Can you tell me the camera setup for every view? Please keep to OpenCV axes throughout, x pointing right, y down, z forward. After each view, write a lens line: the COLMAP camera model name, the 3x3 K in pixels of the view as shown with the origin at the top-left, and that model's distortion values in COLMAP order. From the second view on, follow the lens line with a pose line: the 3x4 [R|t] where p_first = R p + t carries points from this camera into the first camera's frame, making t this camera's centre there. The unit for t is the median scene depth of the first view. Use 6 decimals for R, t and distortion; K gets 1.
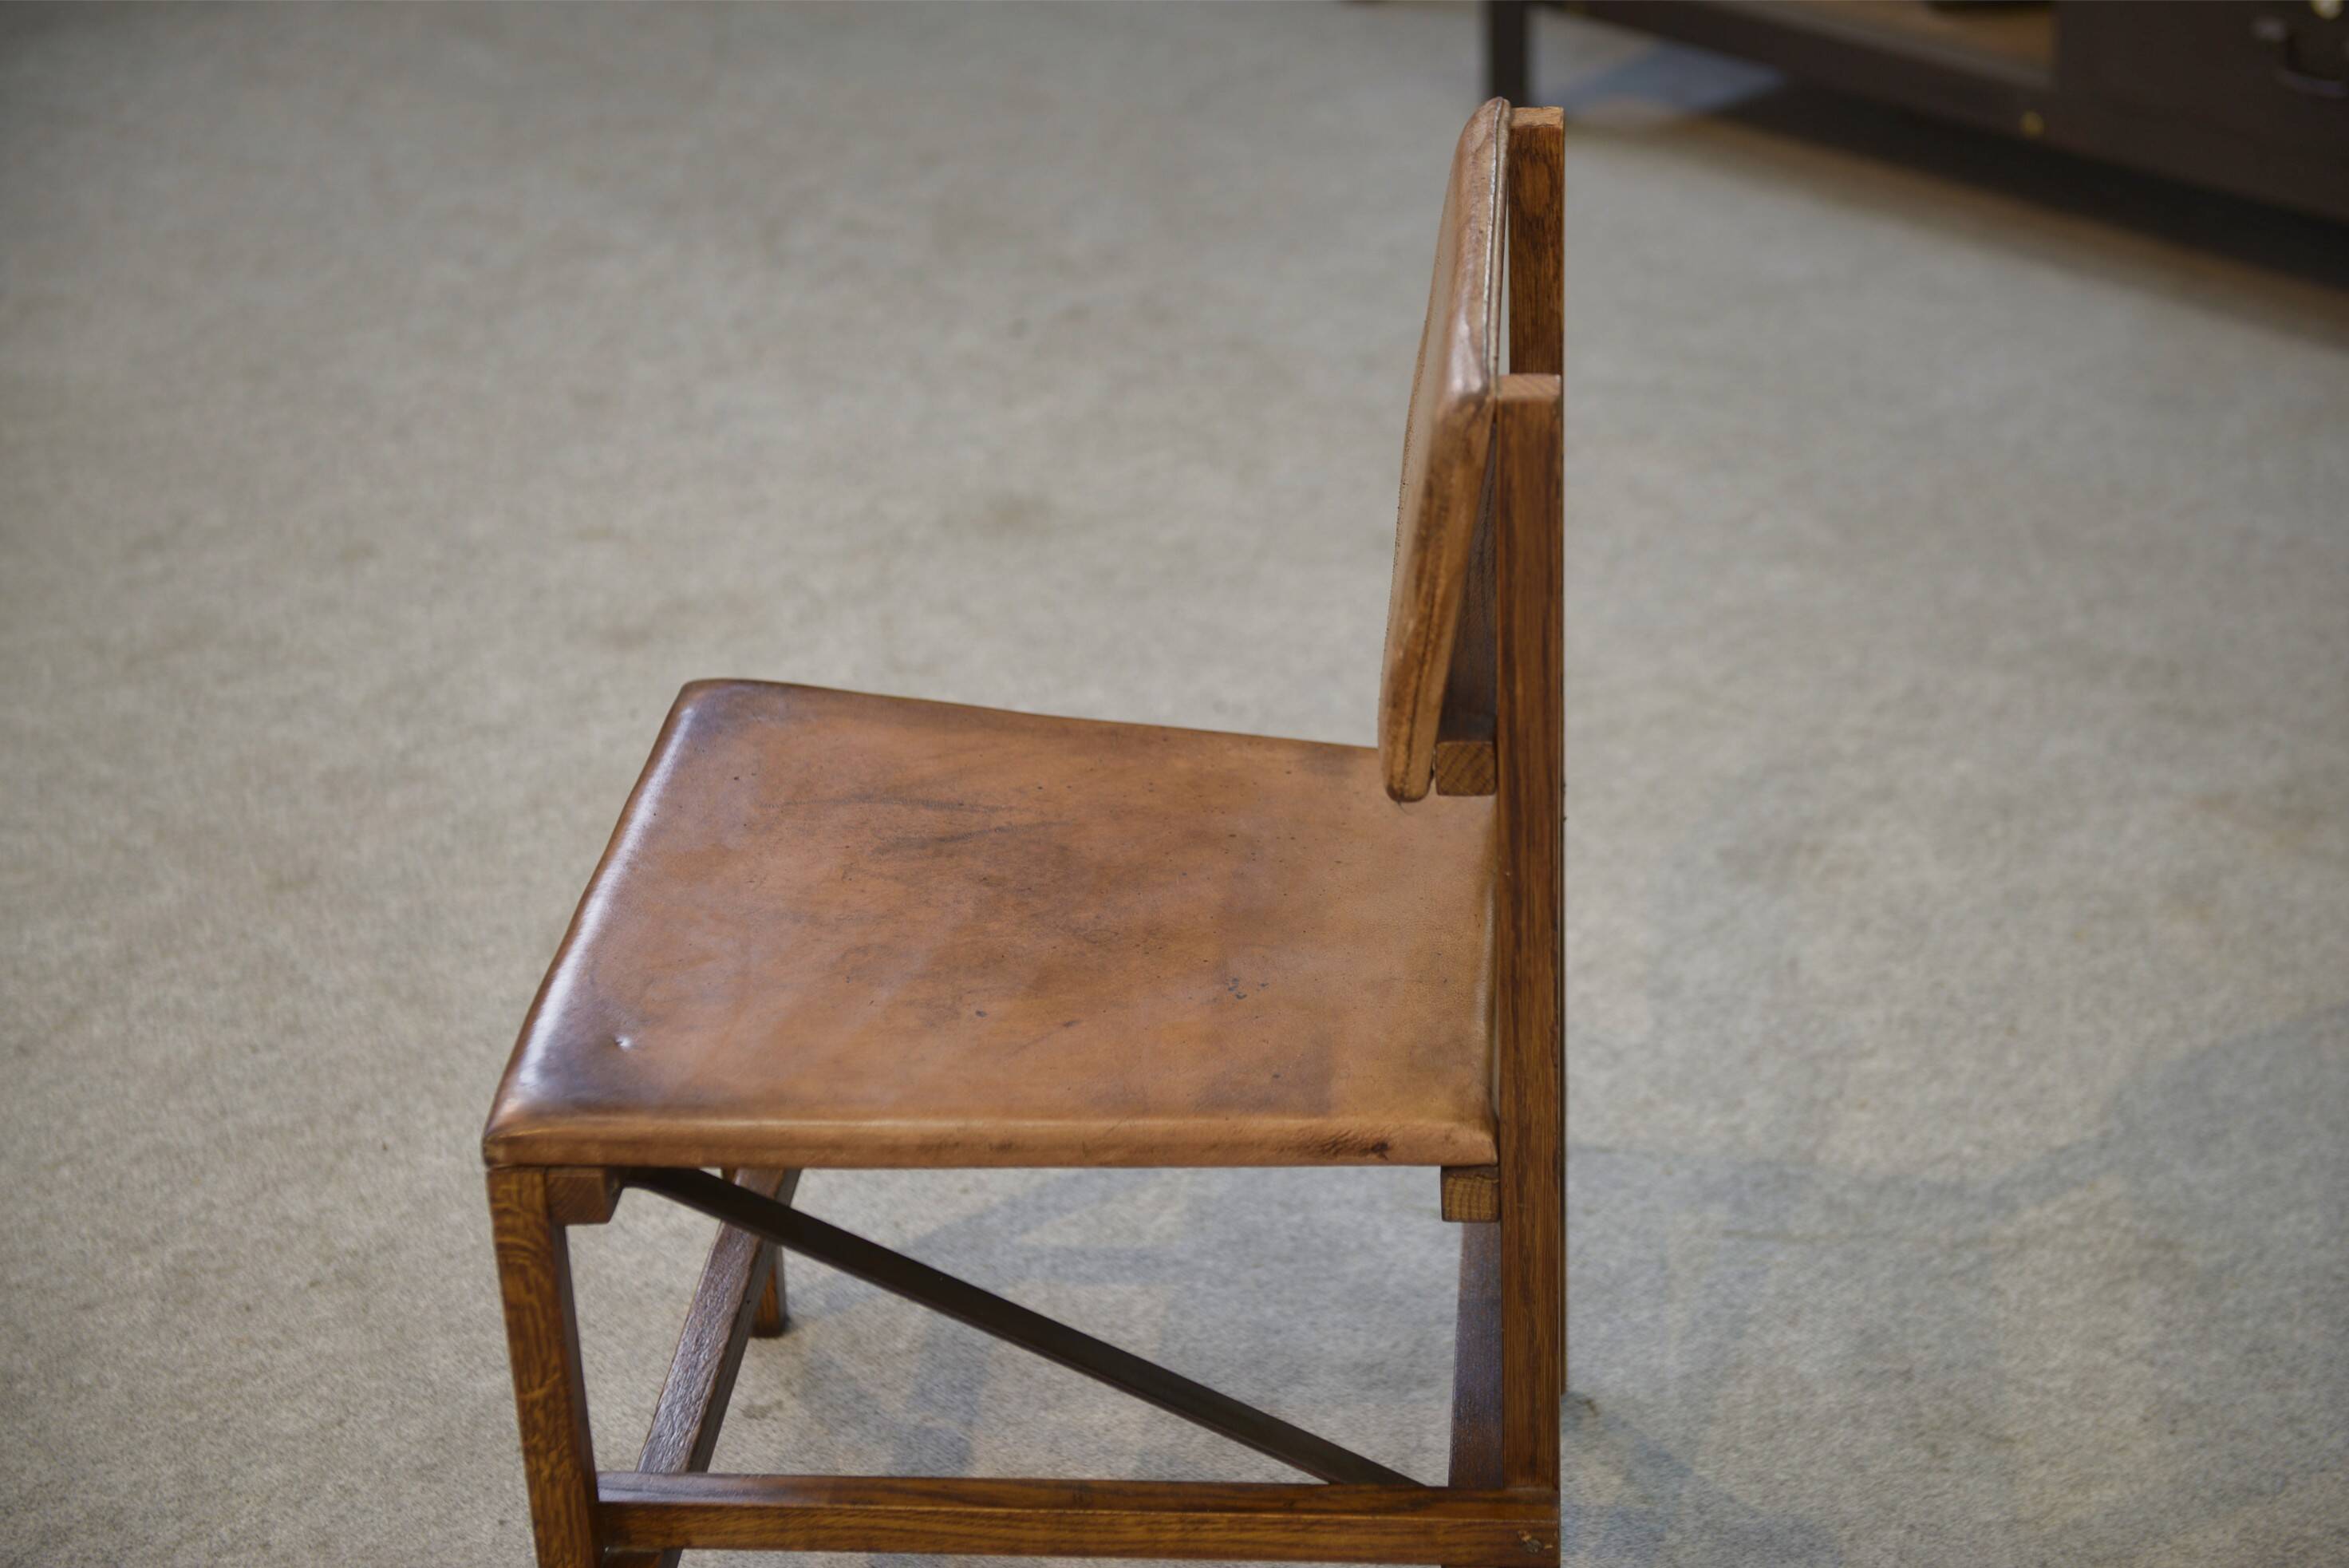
lens RADIAL K [[4450.8, 0, 1174.5], [0, 4450.8, 784.0], [0, 0, 1]] dist [0.077627, 0.057190]
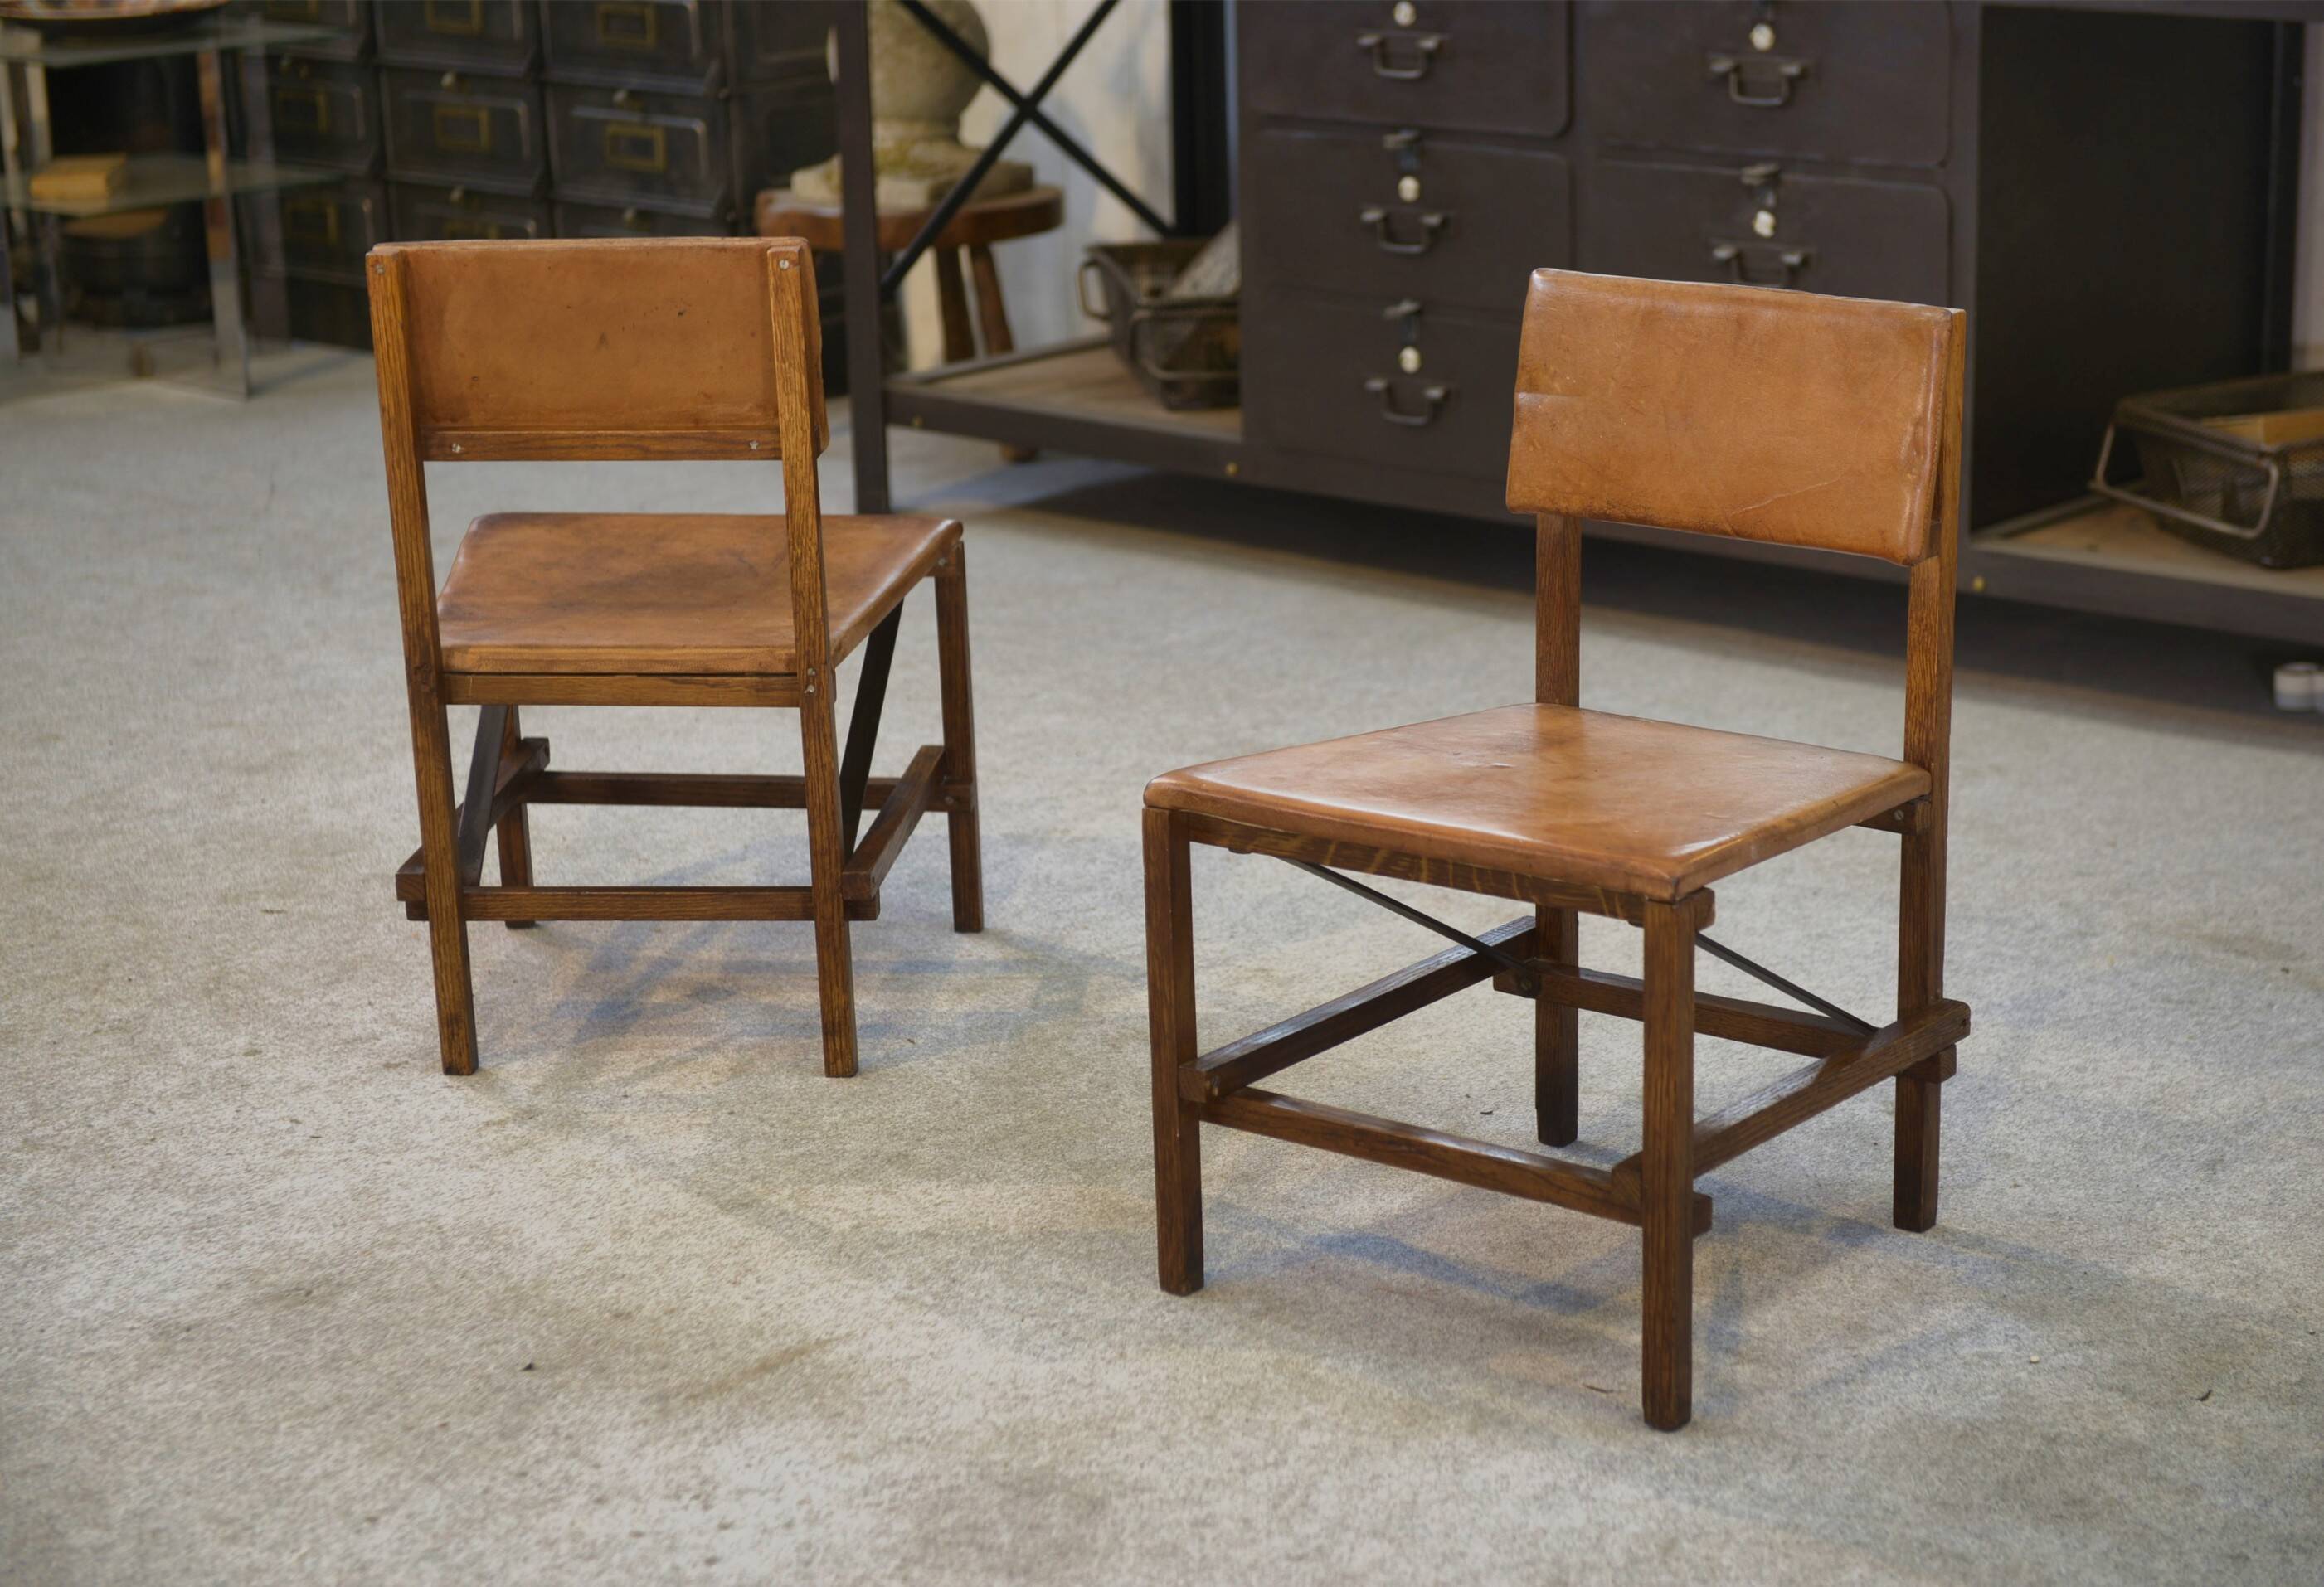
lens RADIAL K [[4655.9, 0, 1215.6], [0, 4655.9, 802.6], [0, 0, 1]] dist [0.136302, -0.478403]
pose [[0.991127, -0.019104, 0.131541, -0.015494], [0.043146, 0.982270, -0.182441, 0.295511], [-0.125723, 0.186497, 0.974378, -0.561191]]
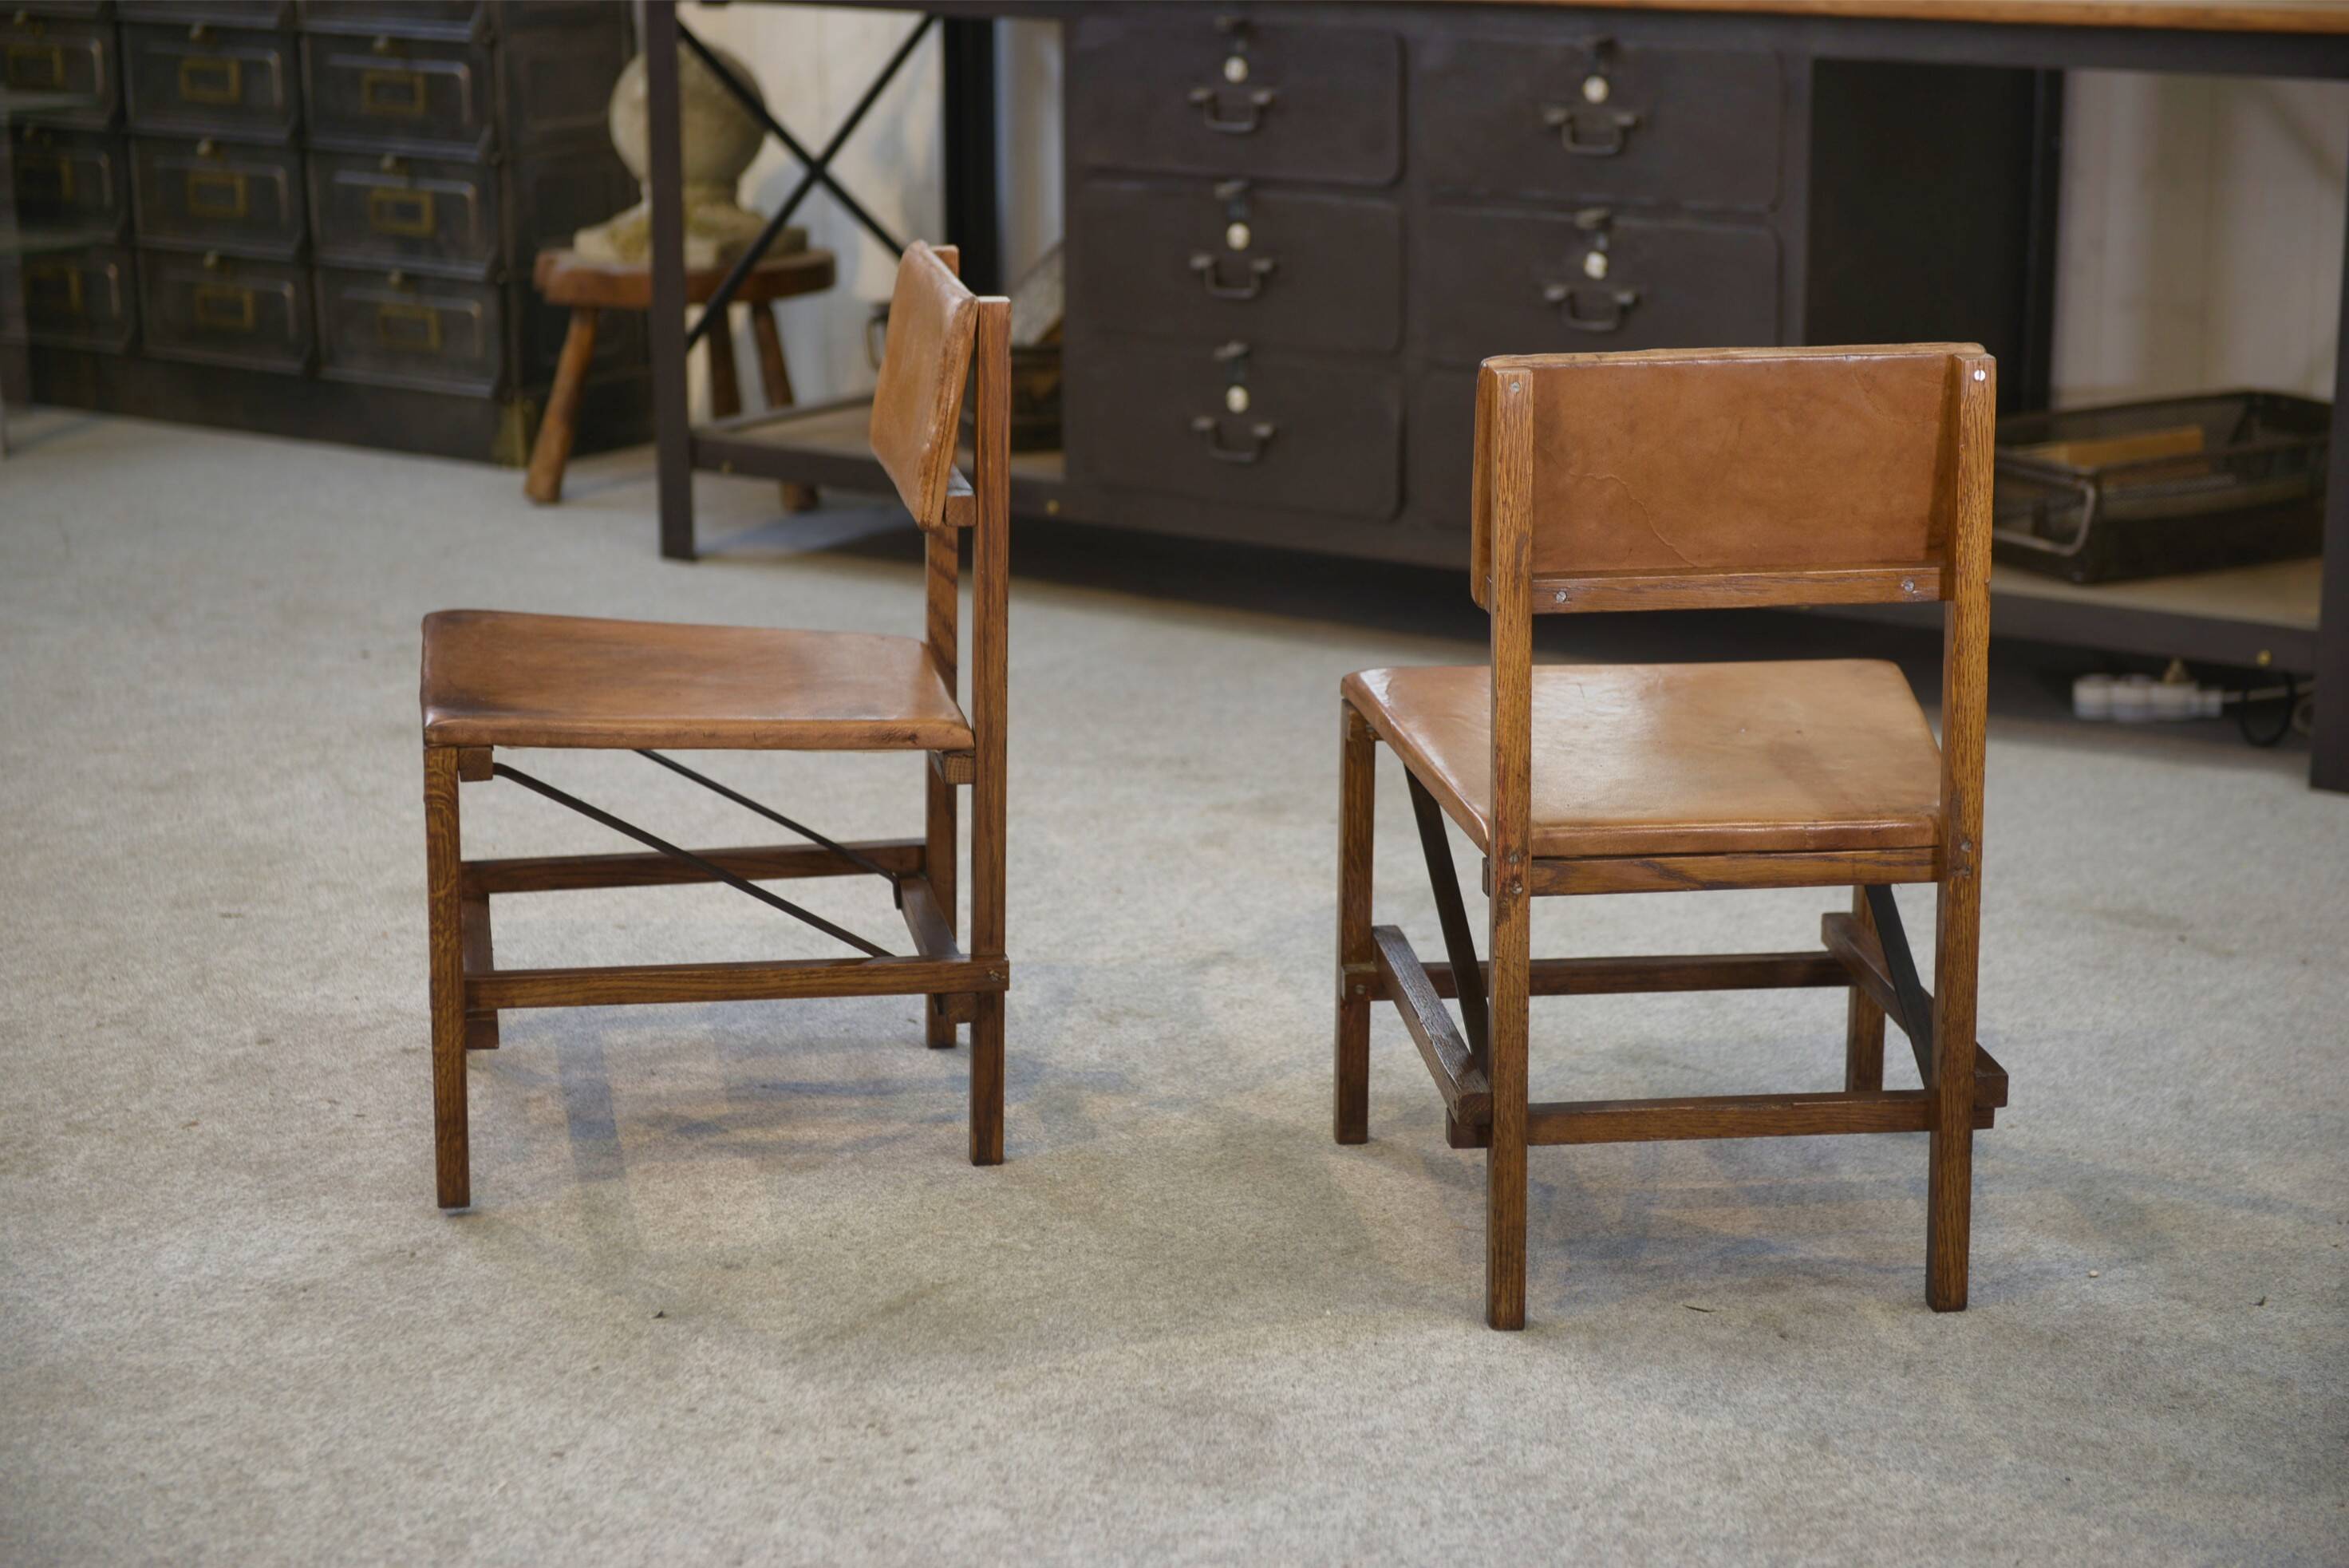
lens RADIAL K [[4477.6, 0, 1174.5], [0, 4477.6, 784.0], [0, 0, 1]] dist [0.137949, -0.496858]
pose [[0.968300, -0.023306, 0.248701, -0.185118], [0.076248, 0.975696, -0.205433, 0.326578], [-0.237868, 0.217884, 0.946544, -0.527750]]
